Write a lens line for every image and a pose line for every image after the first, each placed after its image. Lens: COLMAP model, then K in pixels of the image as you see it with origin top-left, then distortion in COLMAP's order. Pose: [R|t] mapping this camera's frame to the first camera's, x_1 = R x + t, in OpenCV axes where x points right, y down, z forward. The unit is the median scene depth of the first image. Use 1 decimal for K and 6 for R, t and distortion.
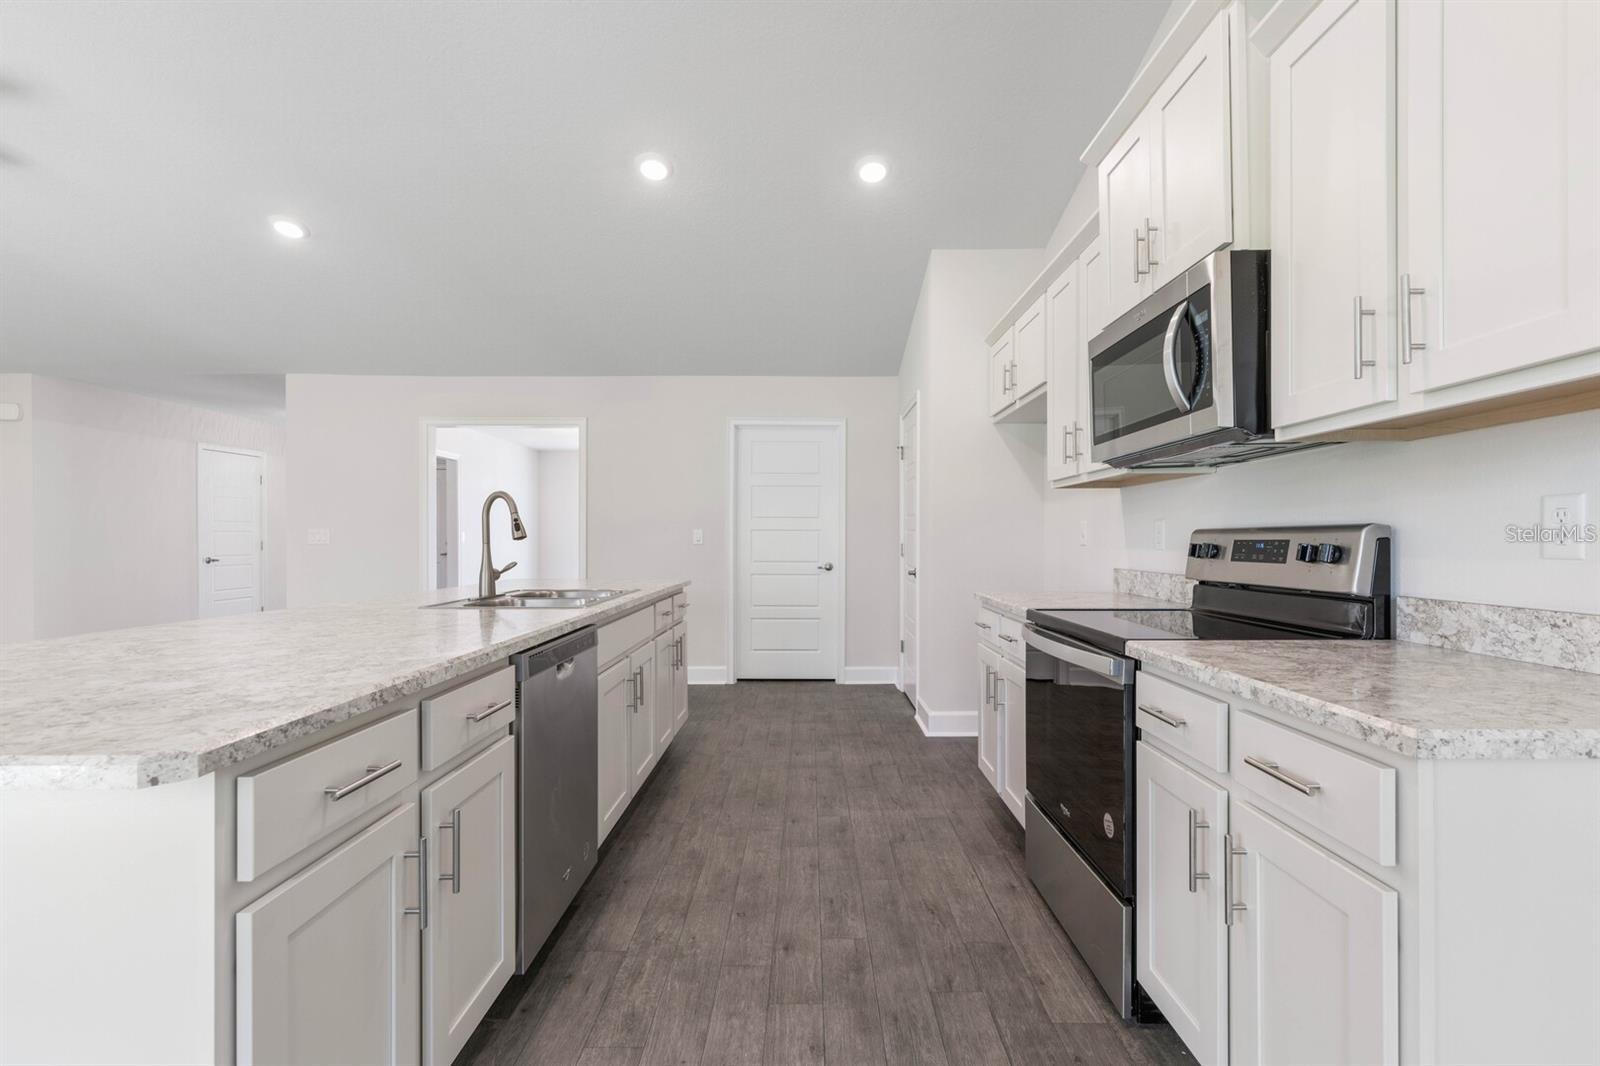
lens RADIAL K [[717.4, 0, 793.5], [0, 717.4, 541.2], [0, 0, 1]] dist [0.004319, 0.000830]
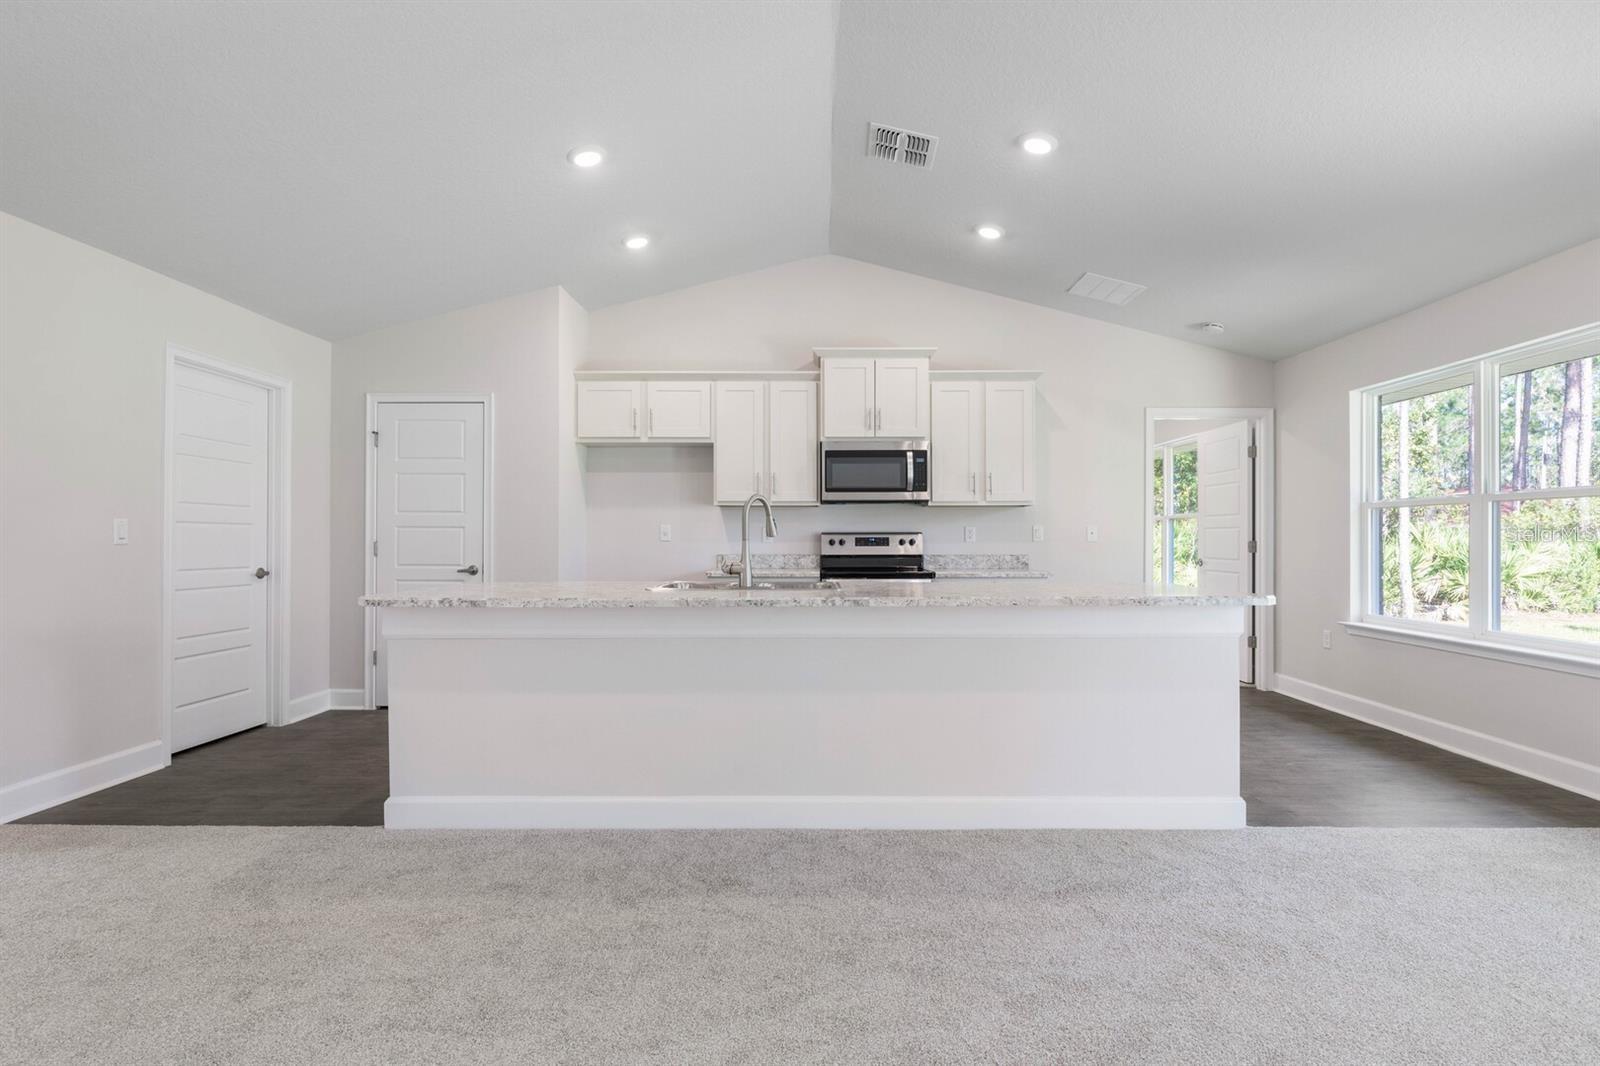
lens RADIAL K [[822.7, 0, 802.9], [0, 822.7, 531.0], [0, 0, 1]] dist [0.001344, 0.000045]
pose [[-0.011141, 0.010702, 0.999881, -2.349076], [0.001692, 0.999941, -0.010683, 0.006370], [-0.999937, 0.001573, -0.011159, 1.298030]]
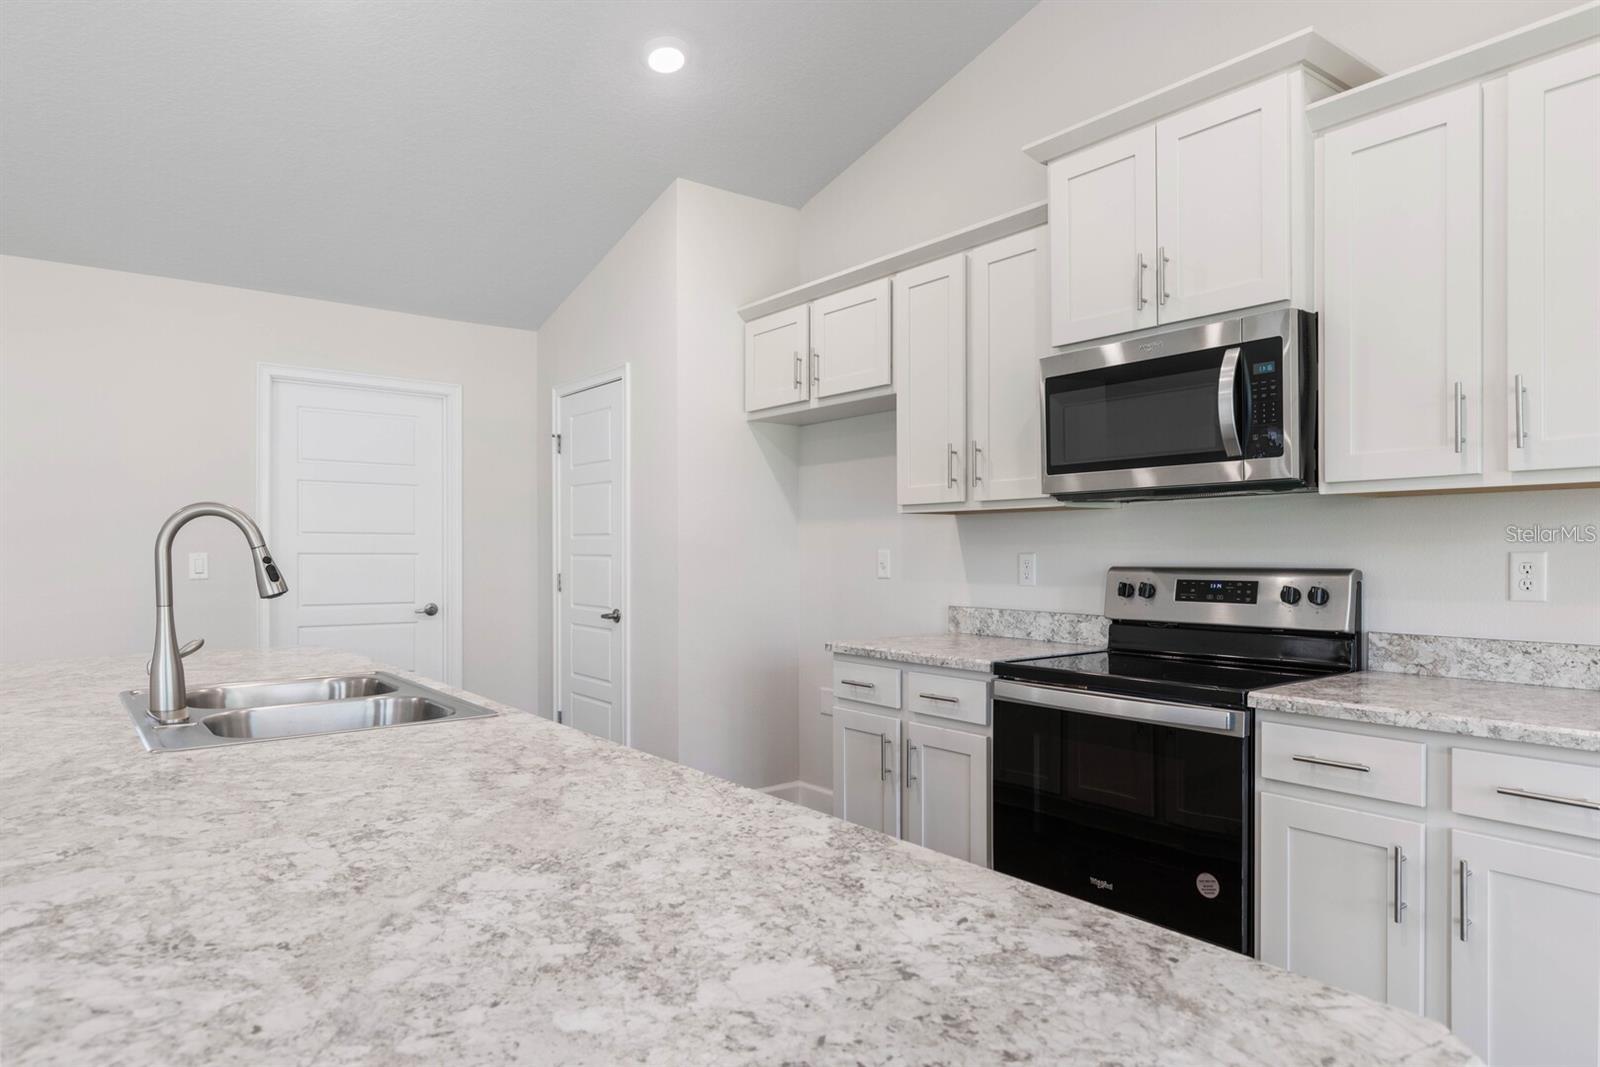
lens RADIAL K [[978.3, 0, 802.4], [0, 978.3, 550.0], [0, 0, 1]] dist [0.006135, 0.001240]
pose [[0.781706, 0.000475, 0.623648, -0.699049], [0.001991, 0.999993, -0.003257, -0.042748], [-0.623645, 0.003788, 0.781699, 0.275395]]
